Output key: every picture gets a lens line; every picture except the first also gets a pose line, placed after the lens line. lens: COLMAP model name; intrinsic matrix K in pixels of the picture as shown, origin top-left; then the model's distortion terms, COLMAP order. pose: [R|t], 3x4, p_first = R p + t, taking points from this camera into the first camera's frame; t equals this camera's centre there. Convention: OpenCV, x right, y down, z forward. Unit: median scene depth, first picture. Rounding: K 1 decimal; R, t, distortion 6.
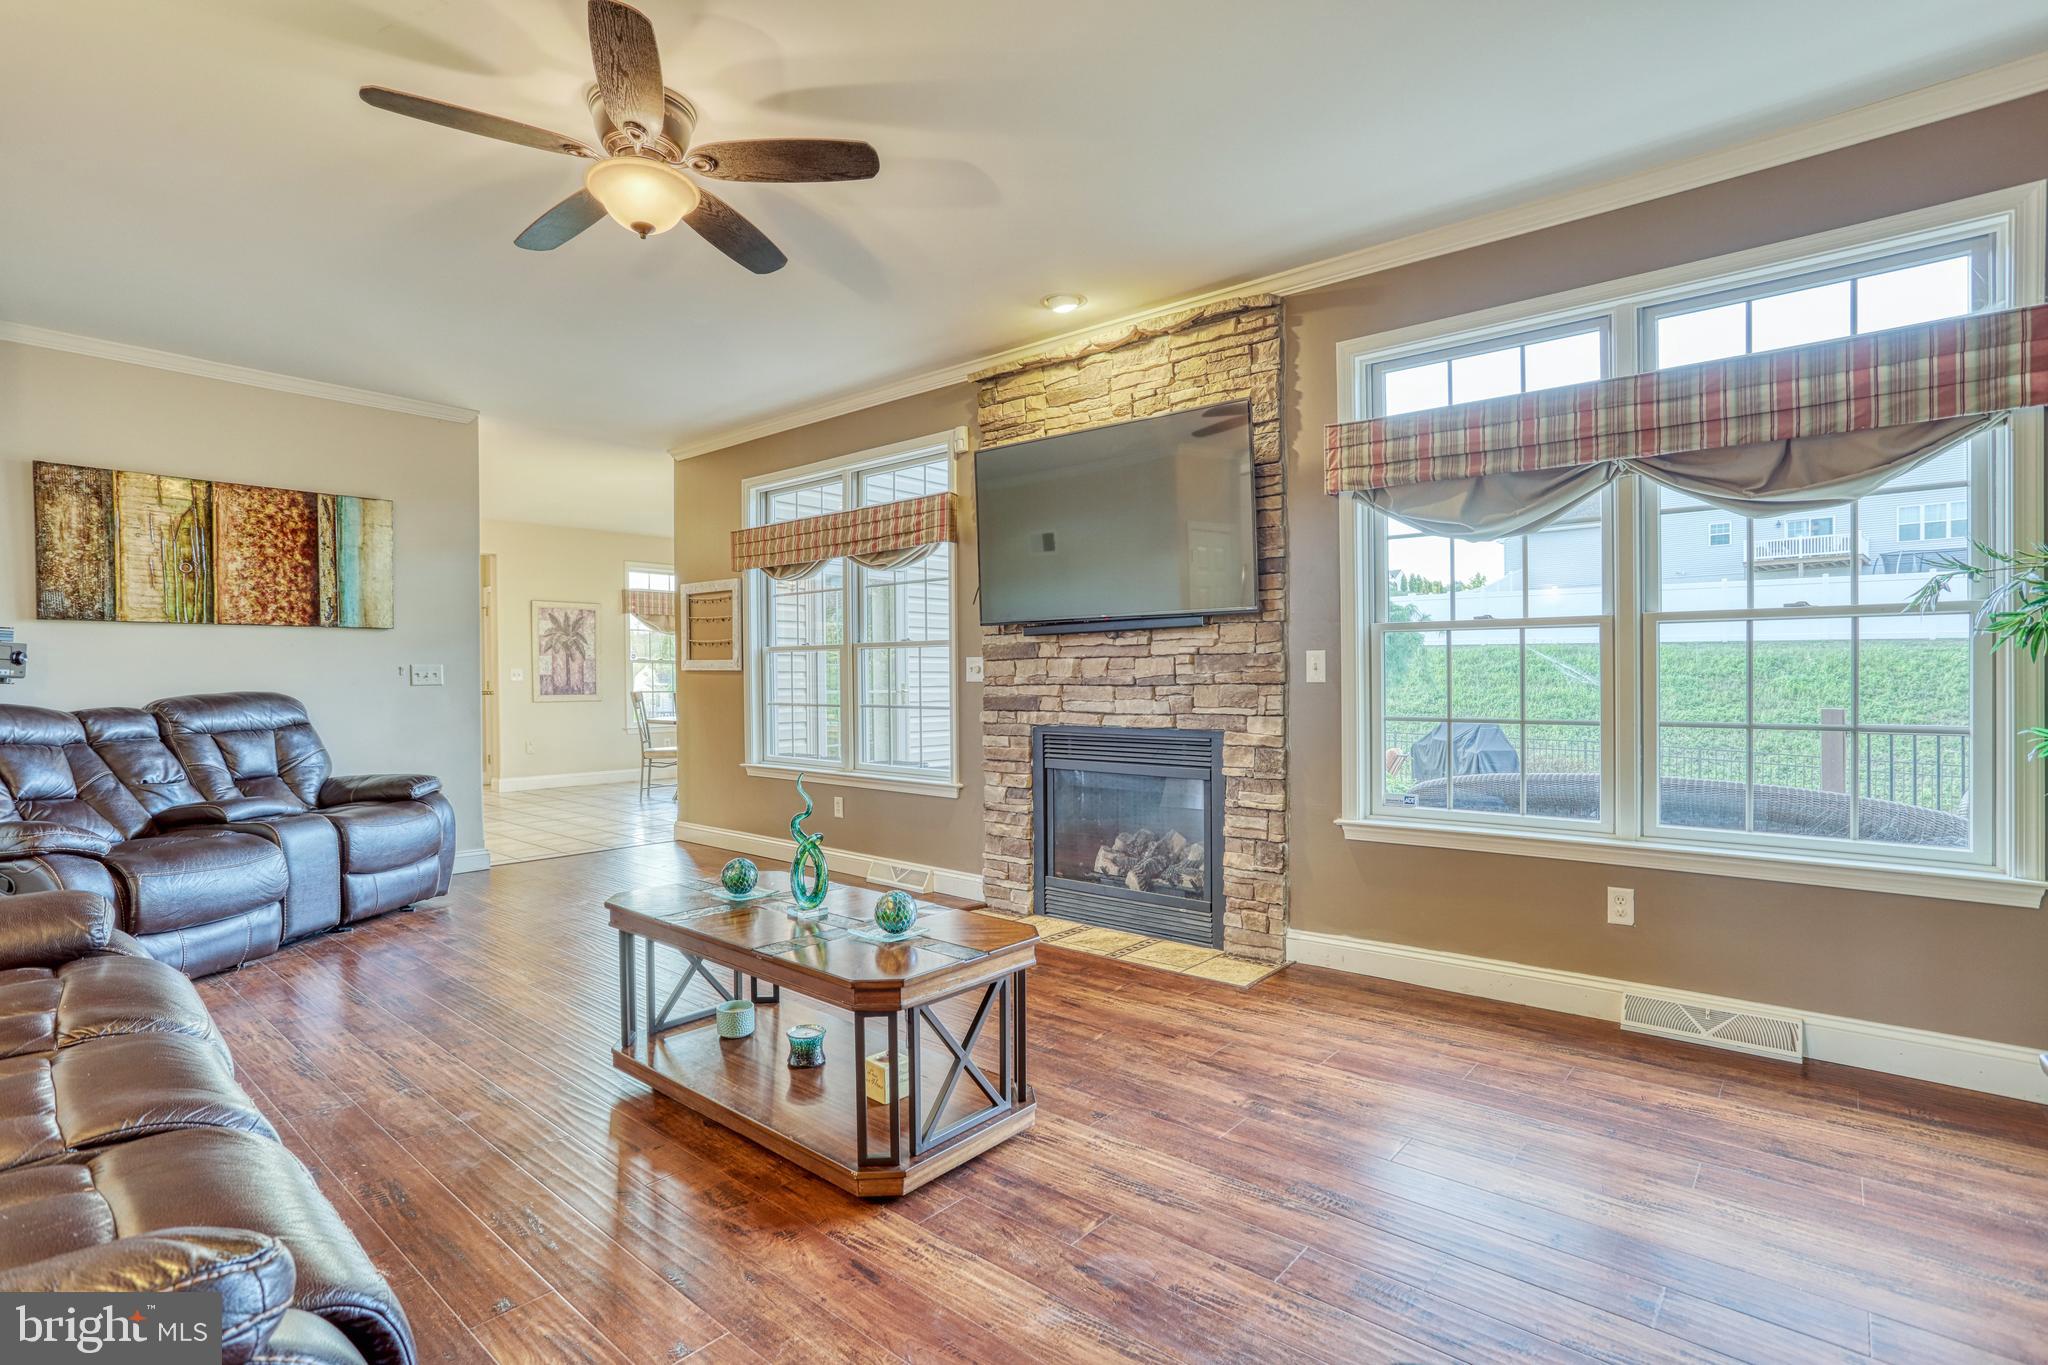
lens RADIAL K [[972.3, 0, 1052.3], [0, 972.3, 686.5], [0, 0, 1]] dist [-0.053219, 0.036051]
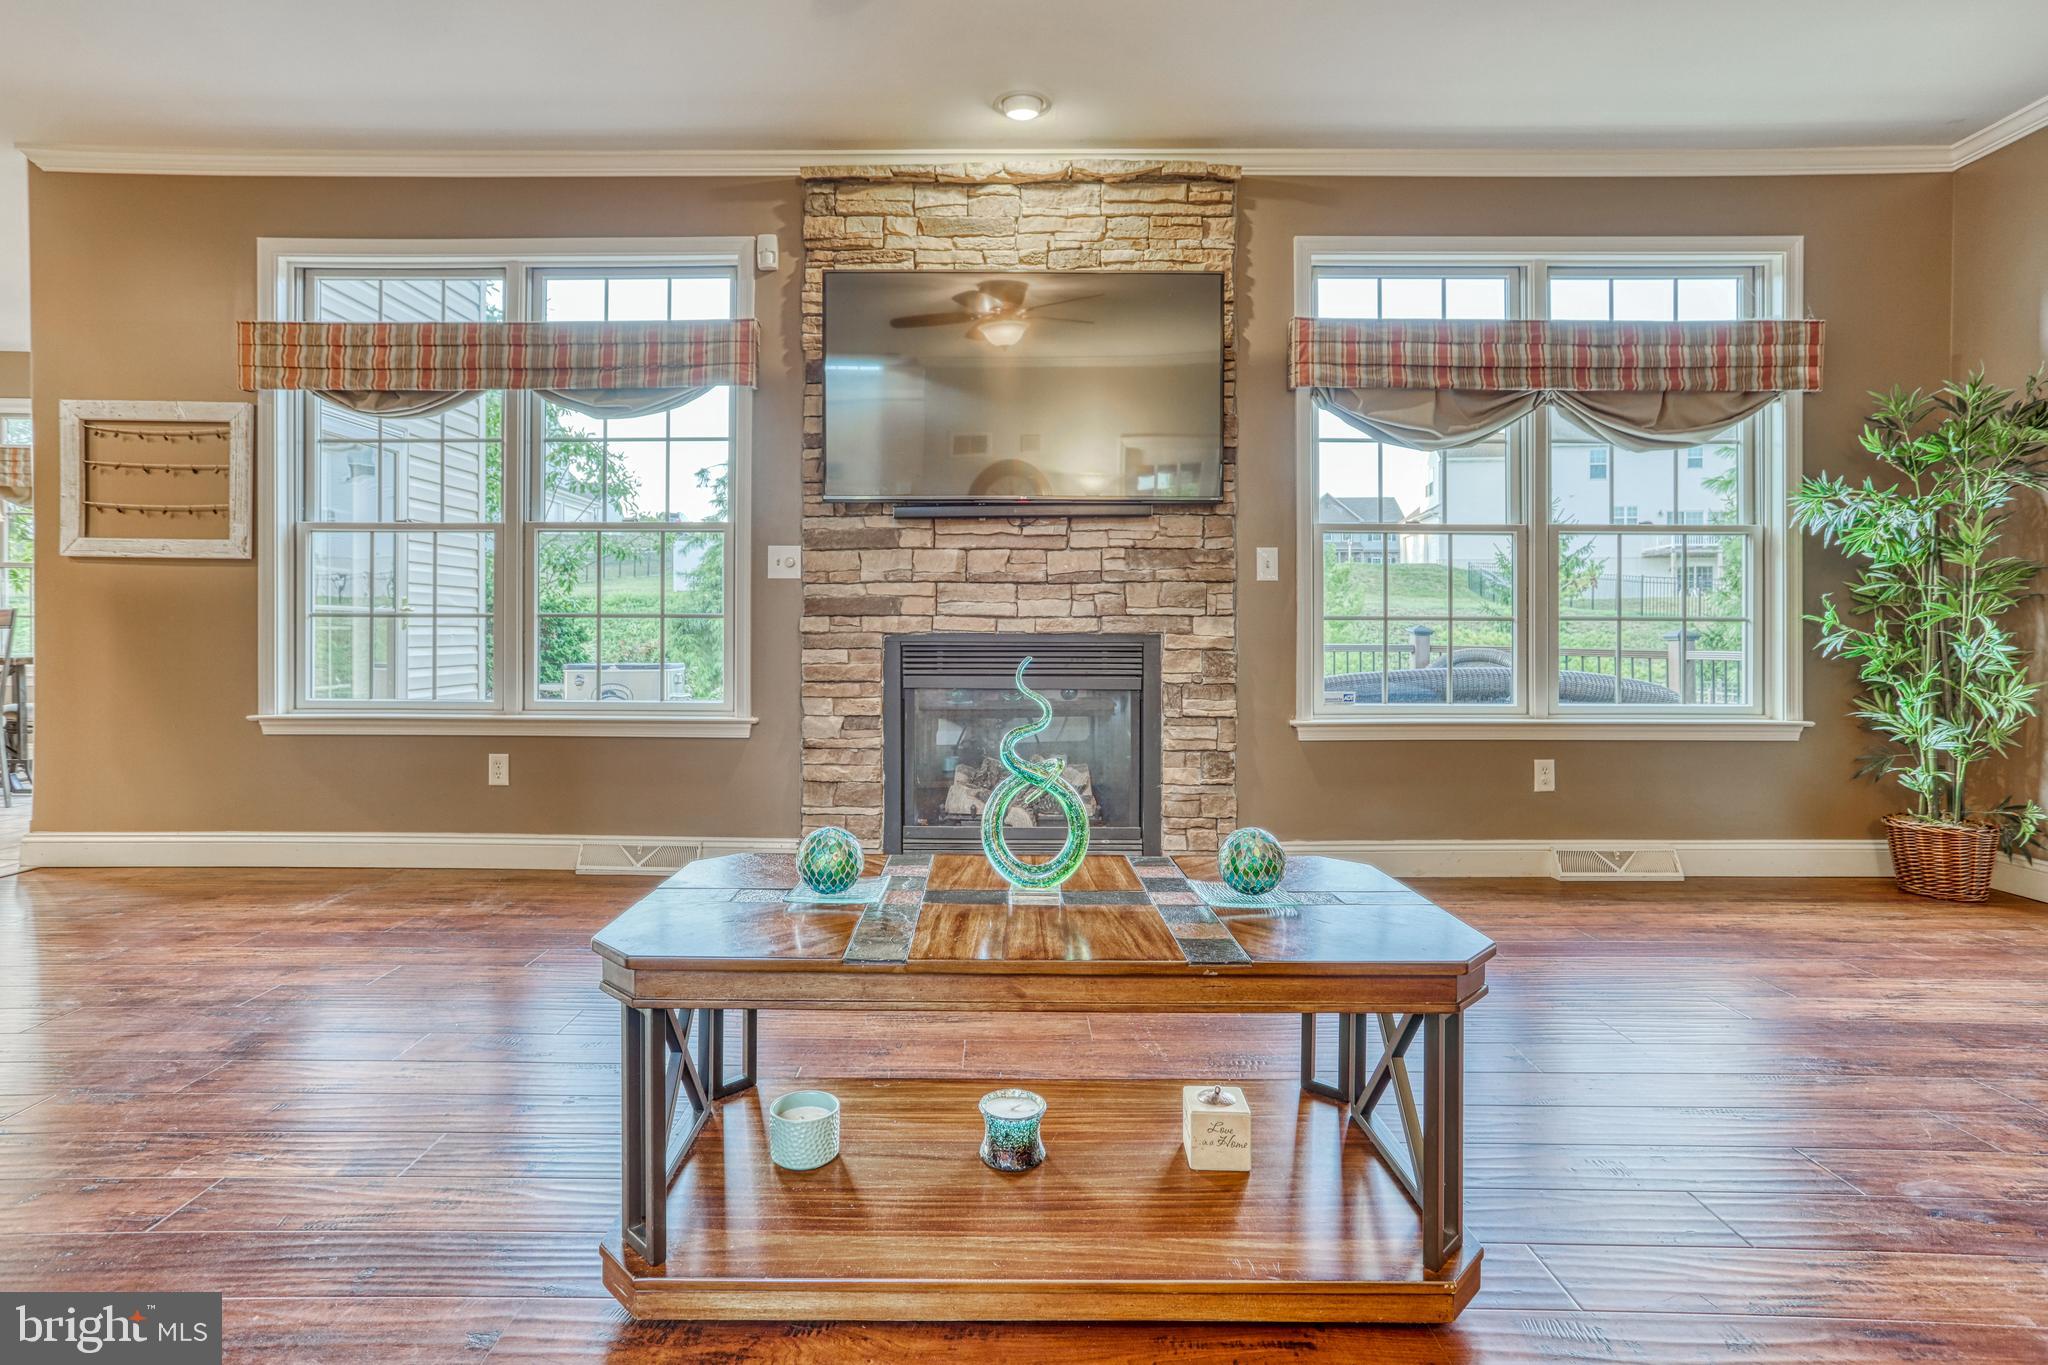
lens RADIAL K [[1036.8, 0, 1018.8], [0, 1036.8, 597.2], [0, 0, 1]] dist [-0.058344, 0.059678]
pose [[0.785262, 0.013152, 0.619024, -0.518261], [-0.000974, 0.999799, -0.020007, 0.030726], [-0.619163, 0.015108, 0.785117, 0.321488]]
